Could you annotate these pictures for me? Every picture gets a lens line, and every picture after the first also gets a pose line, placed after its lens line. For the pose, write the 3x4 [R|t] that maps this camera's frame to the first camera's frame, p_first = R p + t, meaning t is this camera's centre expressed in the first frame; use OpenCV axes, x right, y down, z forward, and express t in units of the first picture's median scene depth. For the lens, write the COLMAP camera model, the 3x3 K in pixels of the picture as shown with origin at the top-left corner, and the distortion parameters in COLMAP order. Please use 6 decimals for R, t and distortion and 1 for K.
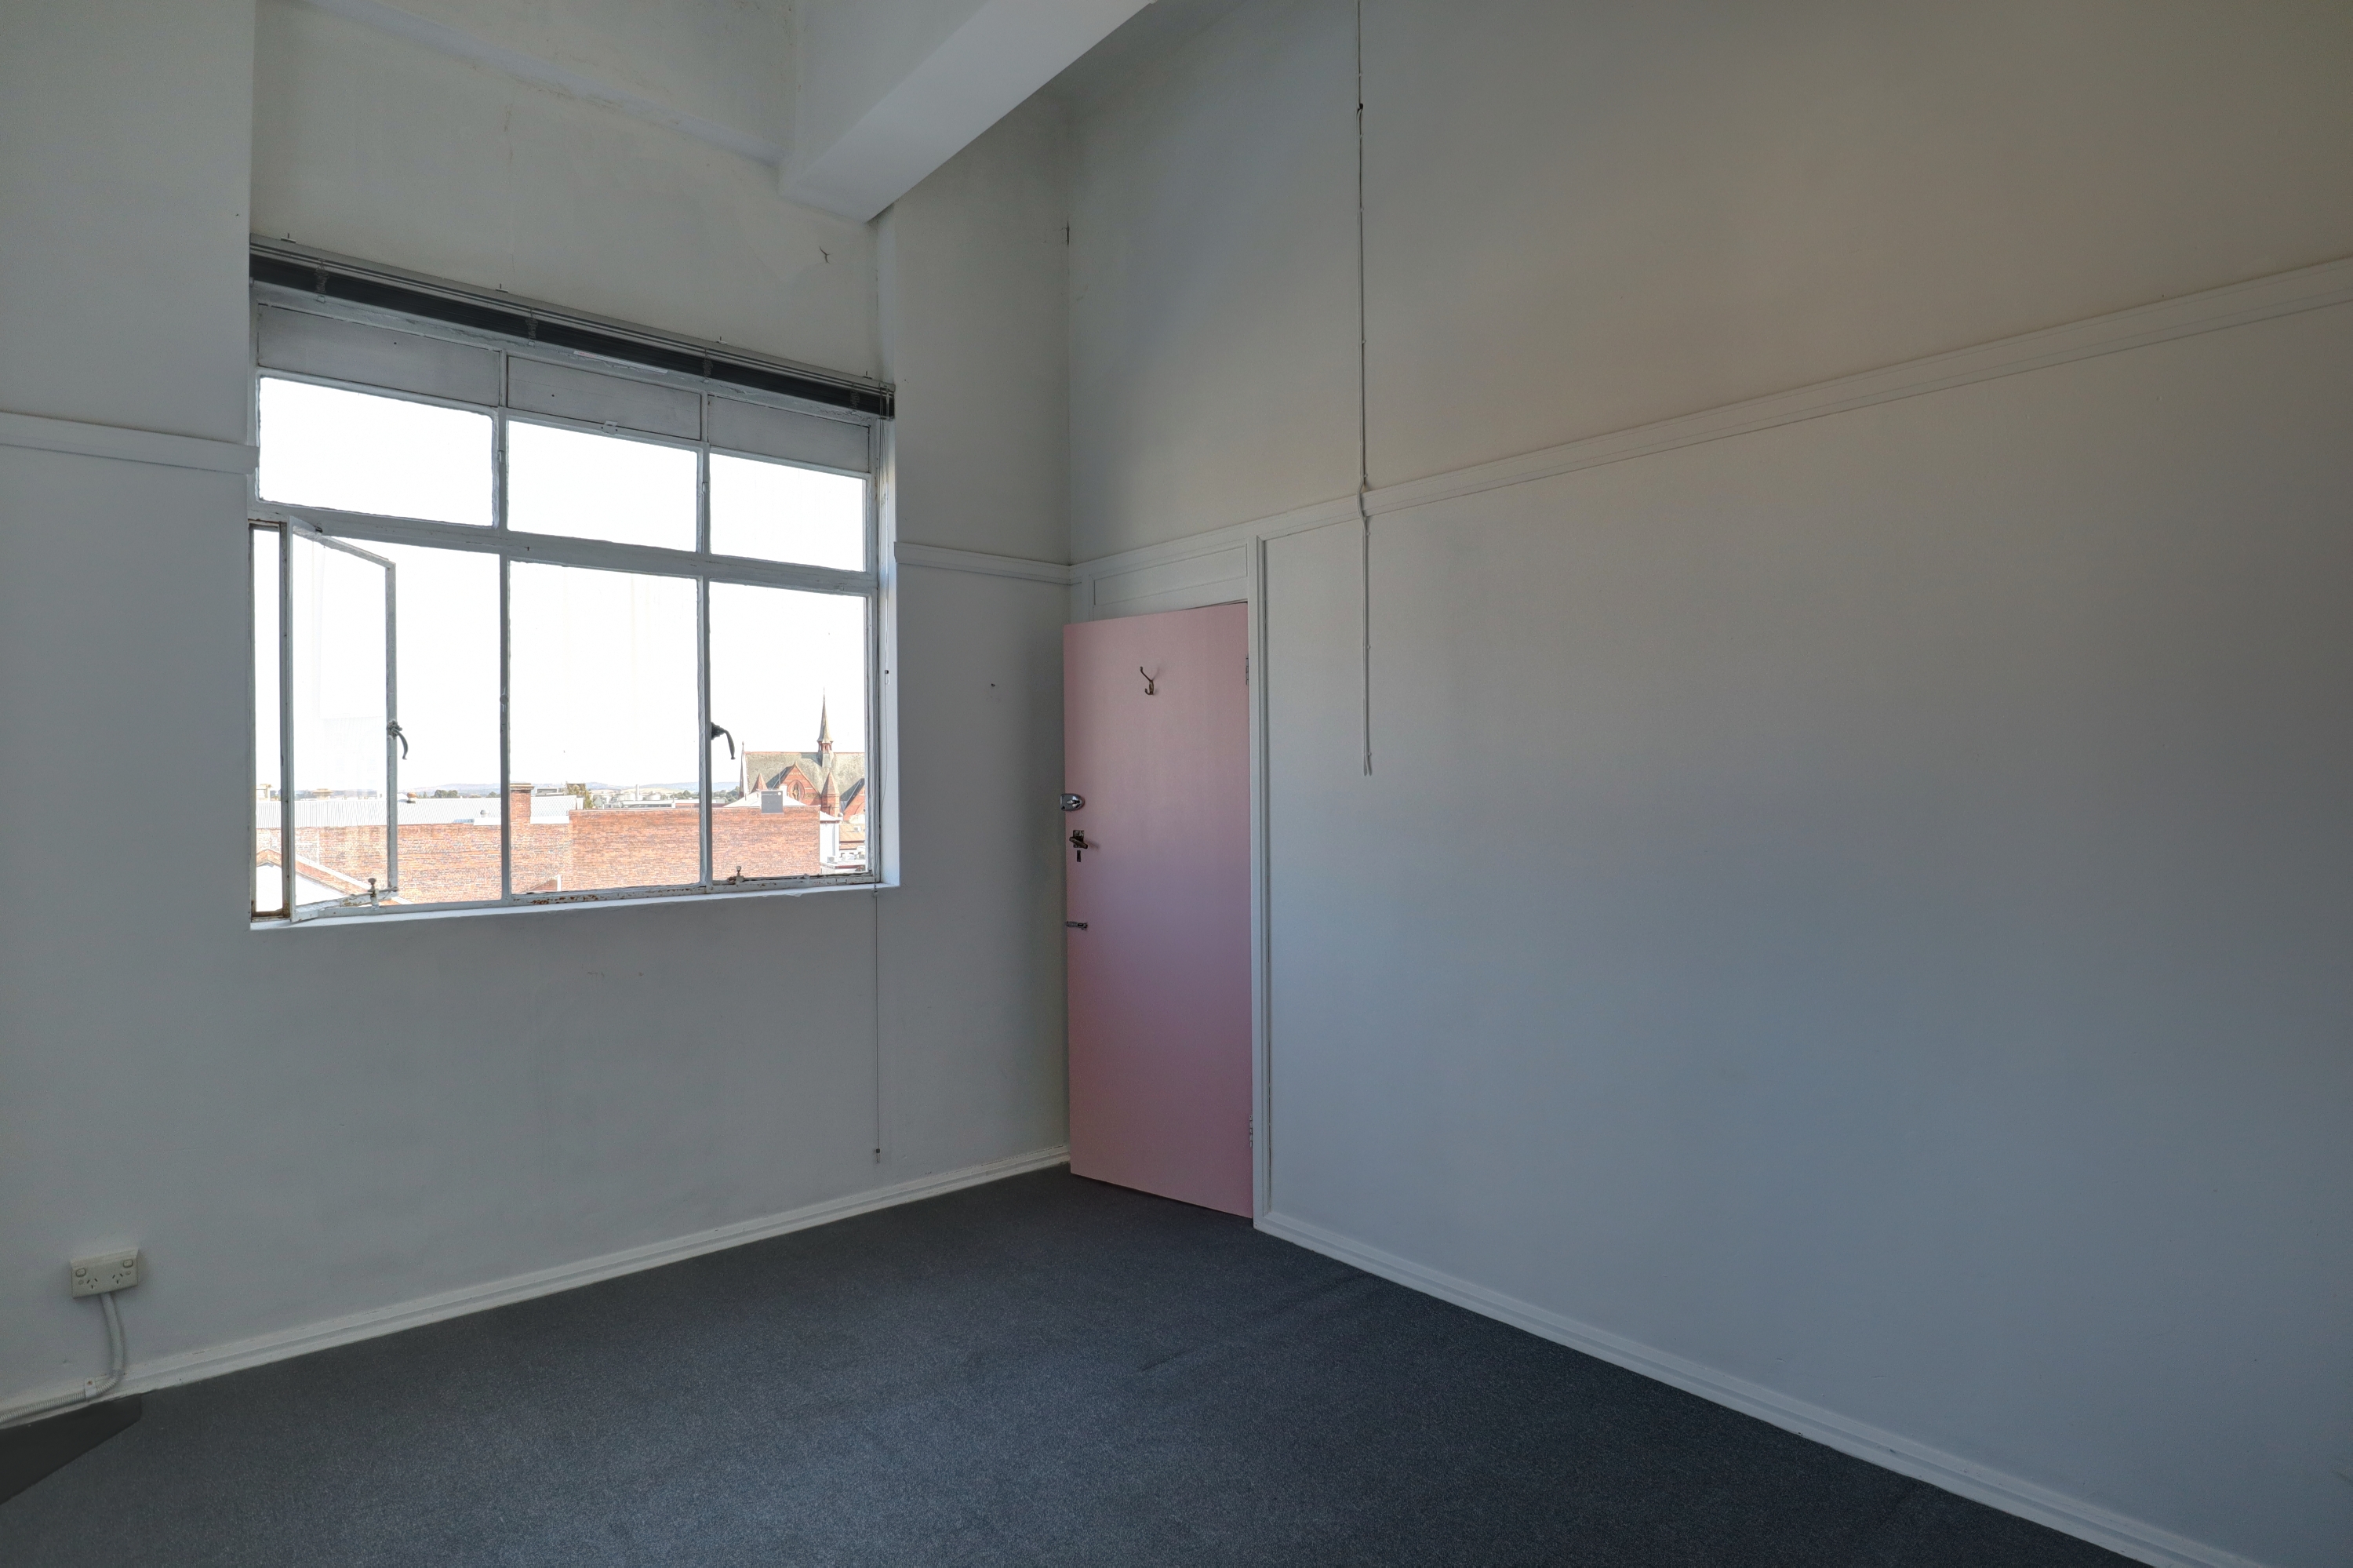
lens RADIAL K [[1195.0, 0, 1191.3], [0, 1195.0, 782.9], [0, 0, 1]] dist [-0.044209, 0.016626]
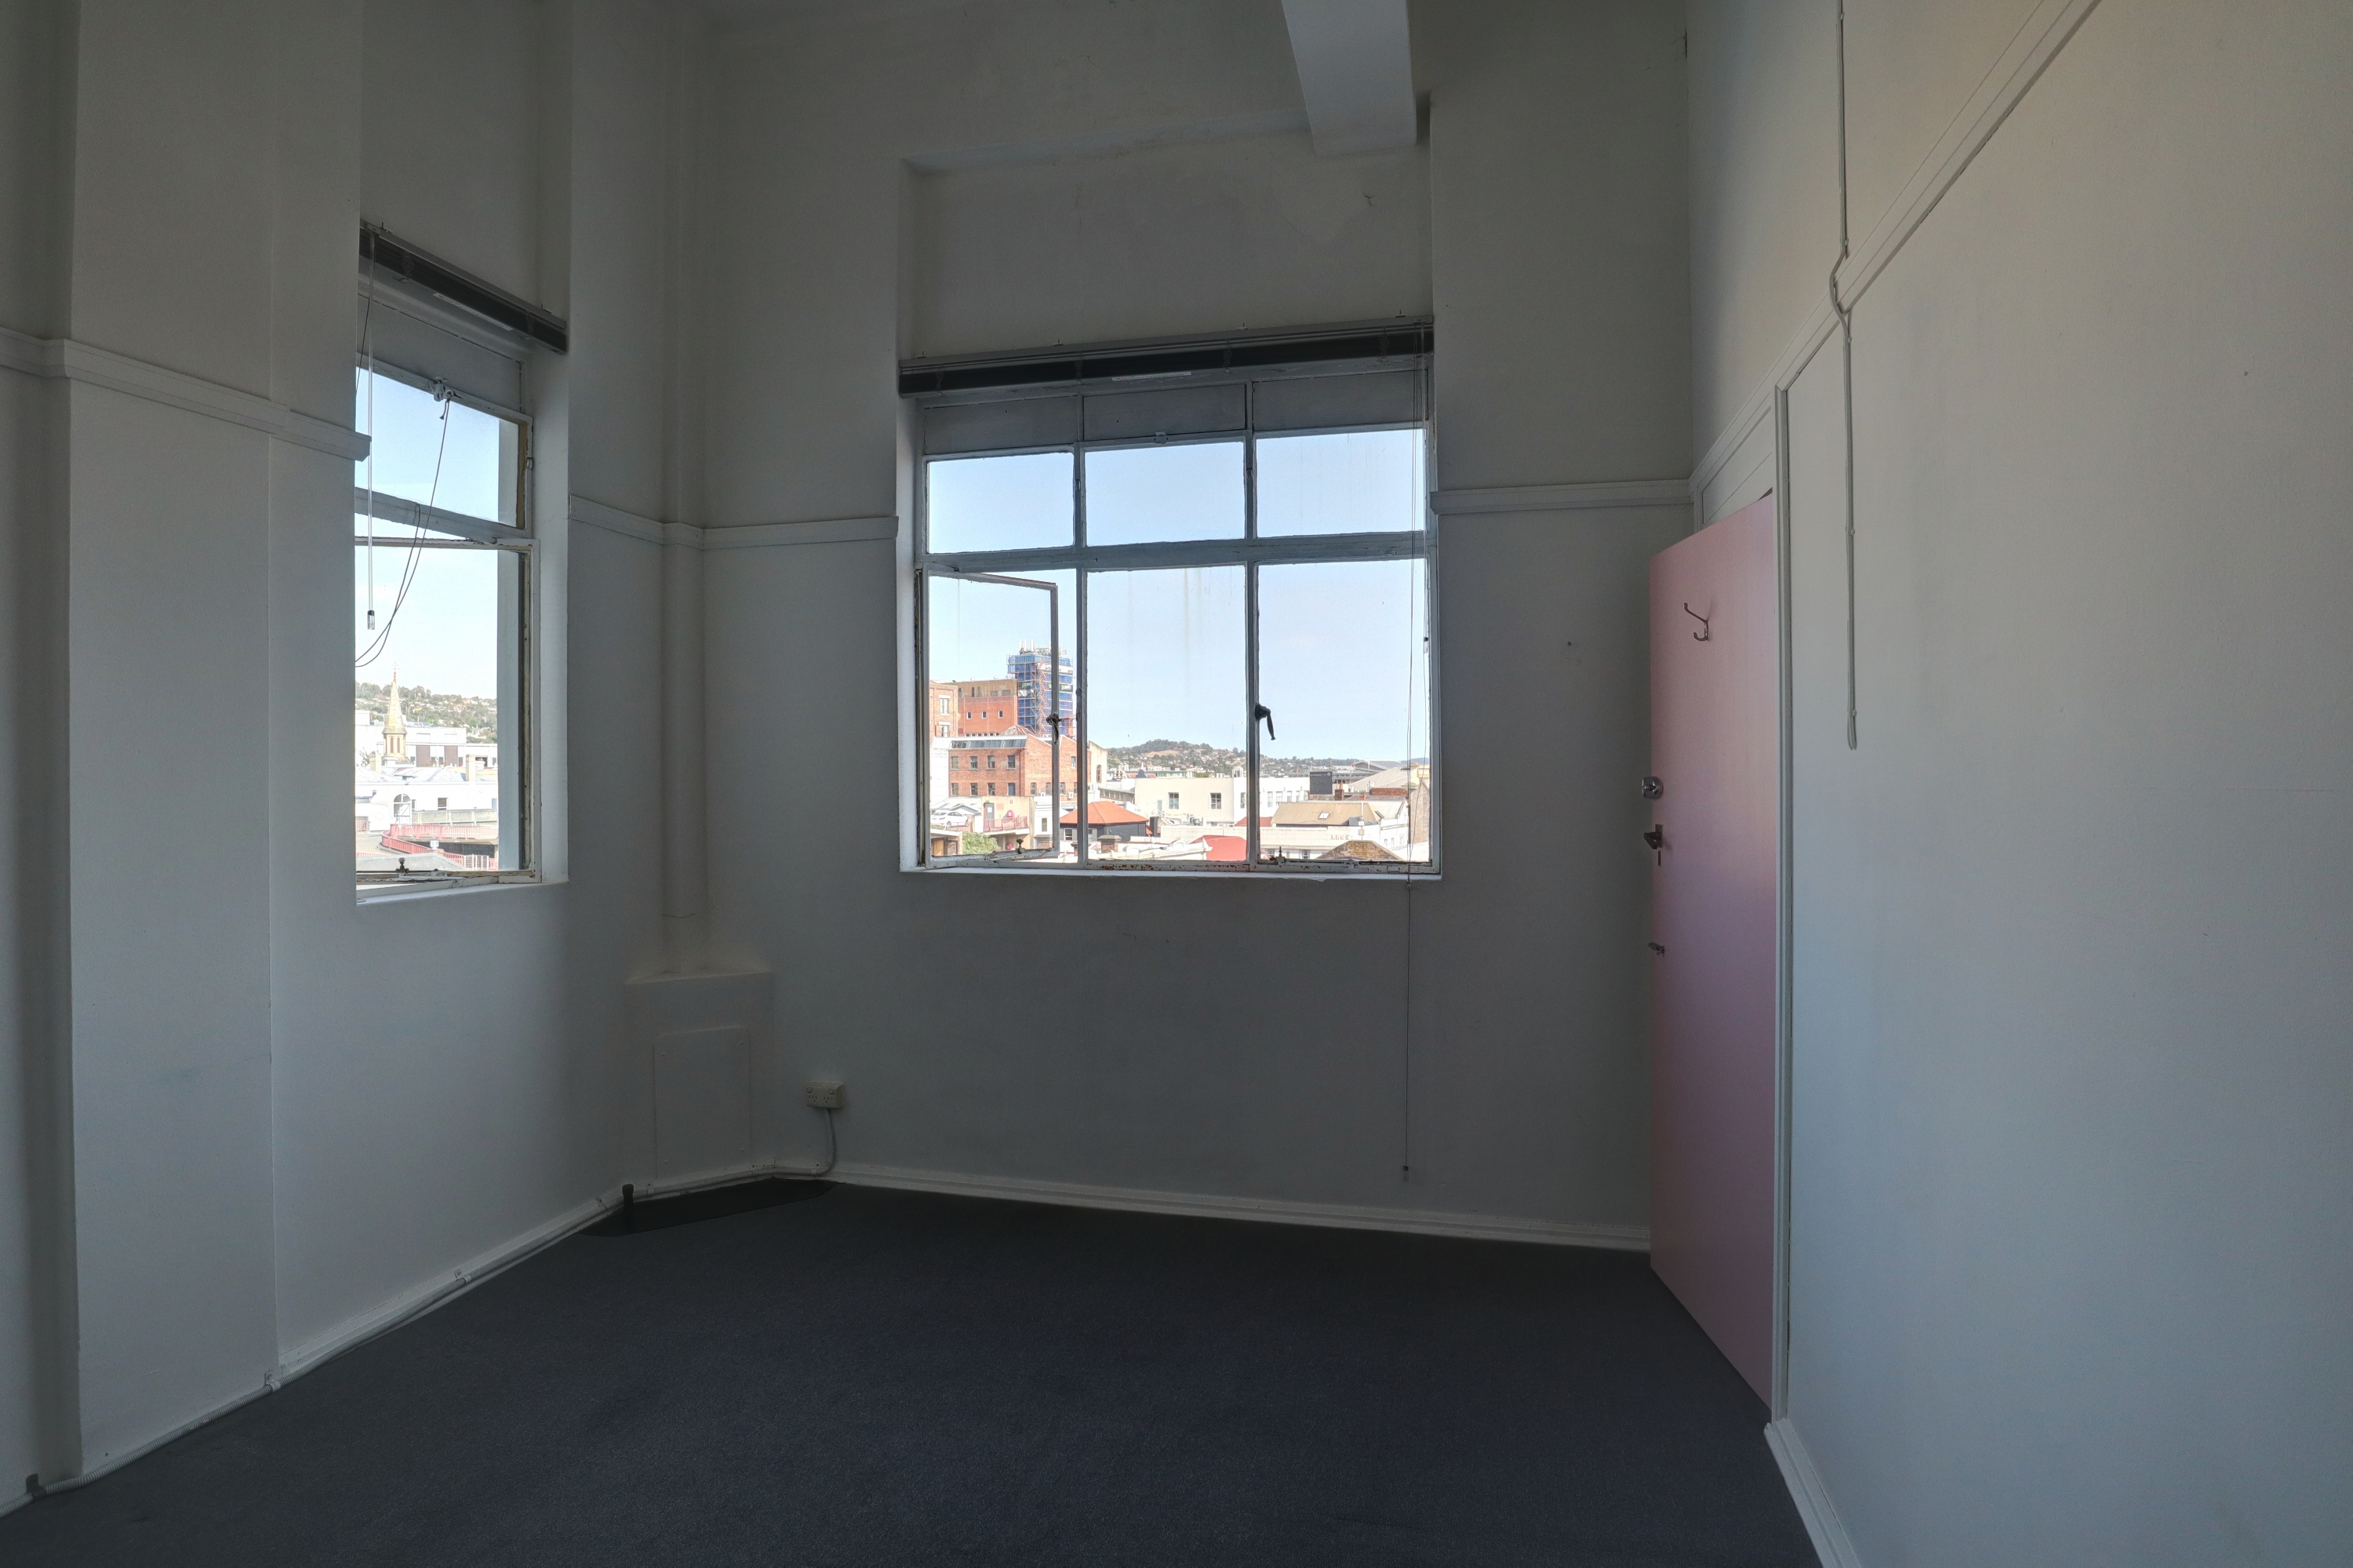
lens RADIAL K [[1195.0, 0, 1191.3], [0, 1195.0, 782.9], [0, 0, 1]] dist [-0.044209, 0.016626]
pose [[0.574814, 0.012705, -0.818186, 0.377728], [0.001477, 0.999862, 0.016564, -0.000243], [0.818283, -0.010730, 0.574715, 0.341120]]
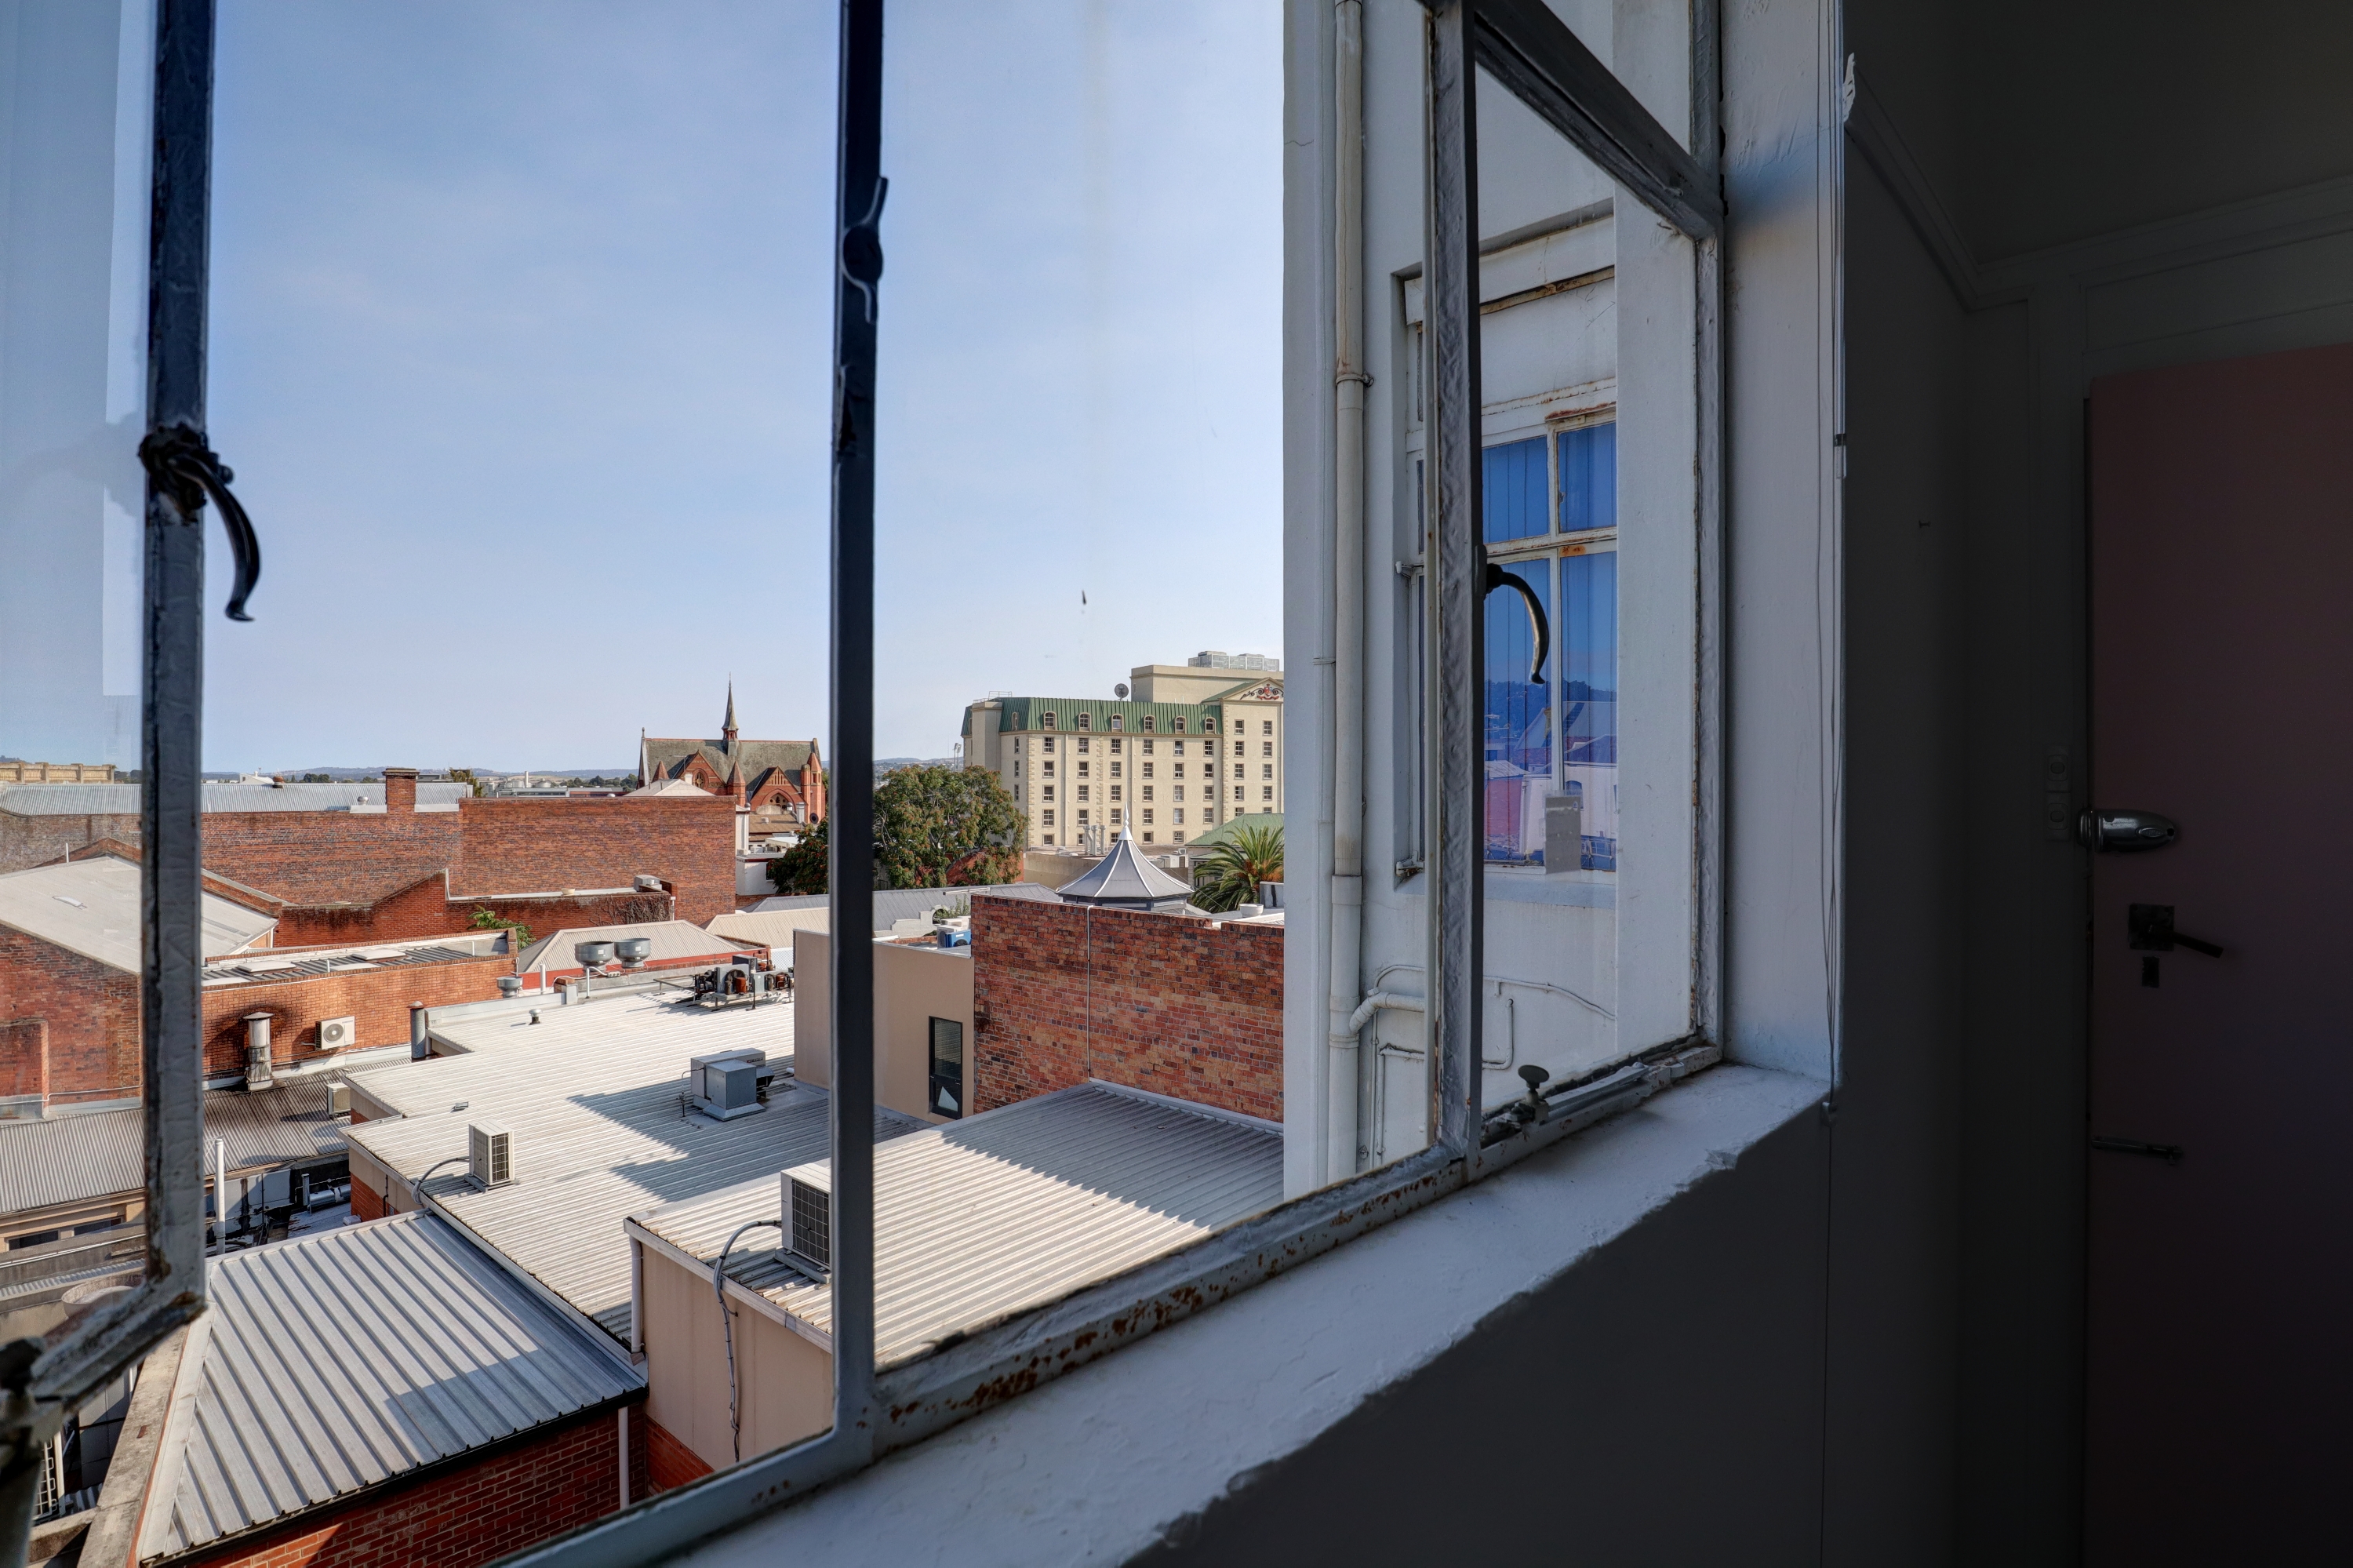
lens RADIAL K [[1195.0, 0, 1191.3], [0, 1195.0, 782.9], [0, 0, 1]] dist [-0.044209, 0.016626]
pose [[0.996971, 0.012837, 0.076711, -0.457861], [-0.013184, 0.999905, 0.004017, 0.003373], [-0.076652, -0.005016, 0.997045, 0.690439]]
